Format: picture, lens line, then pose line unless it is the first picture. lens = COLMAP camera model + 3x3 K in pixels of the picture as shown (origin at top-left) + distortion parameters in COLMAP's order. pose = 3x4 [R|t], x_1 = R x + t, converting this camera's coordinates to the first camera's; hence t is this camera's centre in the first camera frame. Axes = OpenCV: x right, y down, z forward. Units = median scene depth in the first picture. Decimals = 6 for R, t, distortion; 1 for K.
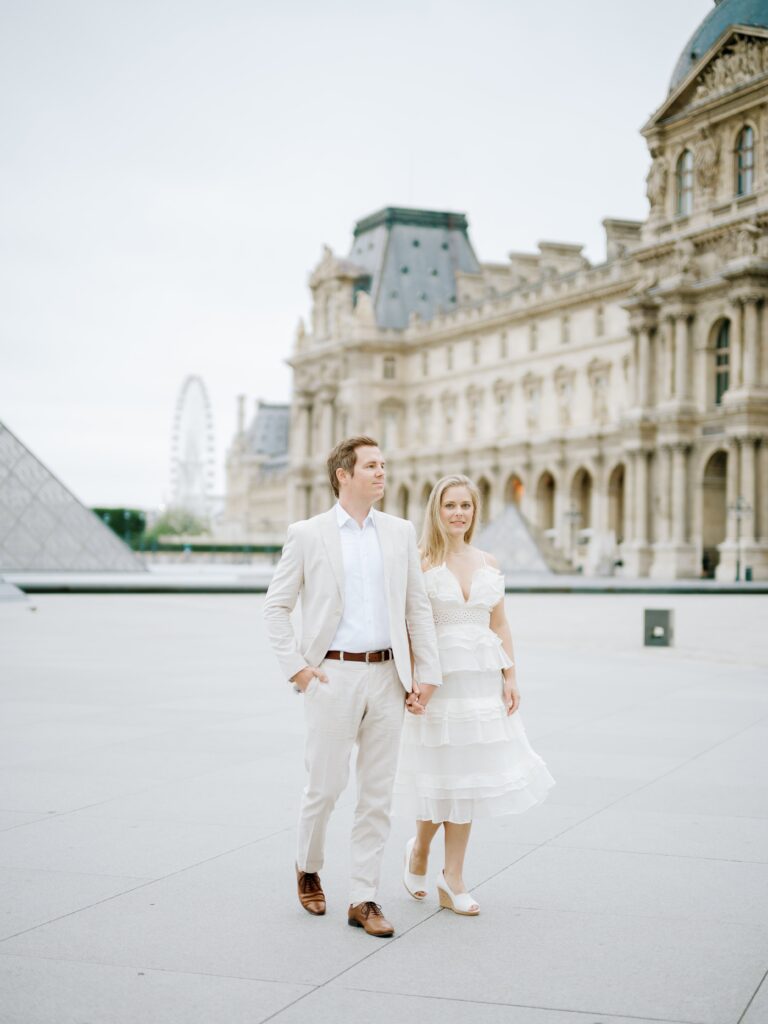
lens RADIAL K [[1684.7, 0, 384.0], [0, 1684.7, 512.0], [0, 0, 1]] dist [0.020359, -0.033243]
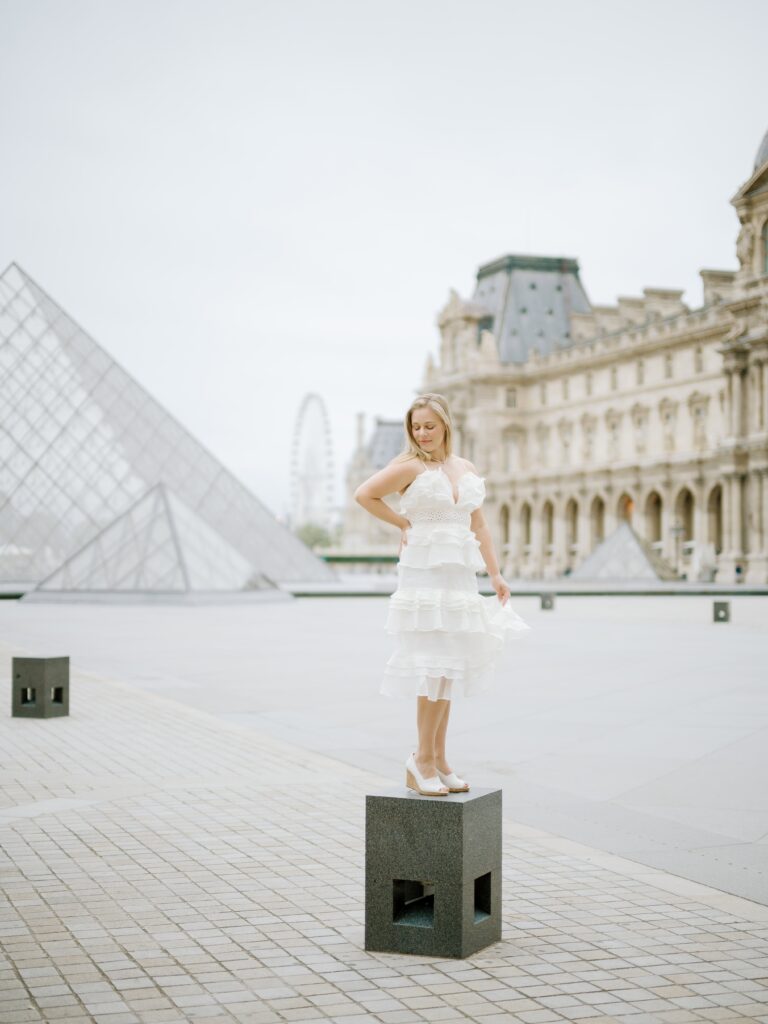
lens RADIAL K [[1669.6, 0, 383.2], [0, 1669.6, 469.8], [0, 0, 1]] dist [0.002802, 0.045776]
pose [[0.997898, -0.011868, -0.063708, -0.014112], [0.009935, 0.999483, -0.030578, -0.005480], [0.064038, 0.029881, 0.997500, -0.139016]]
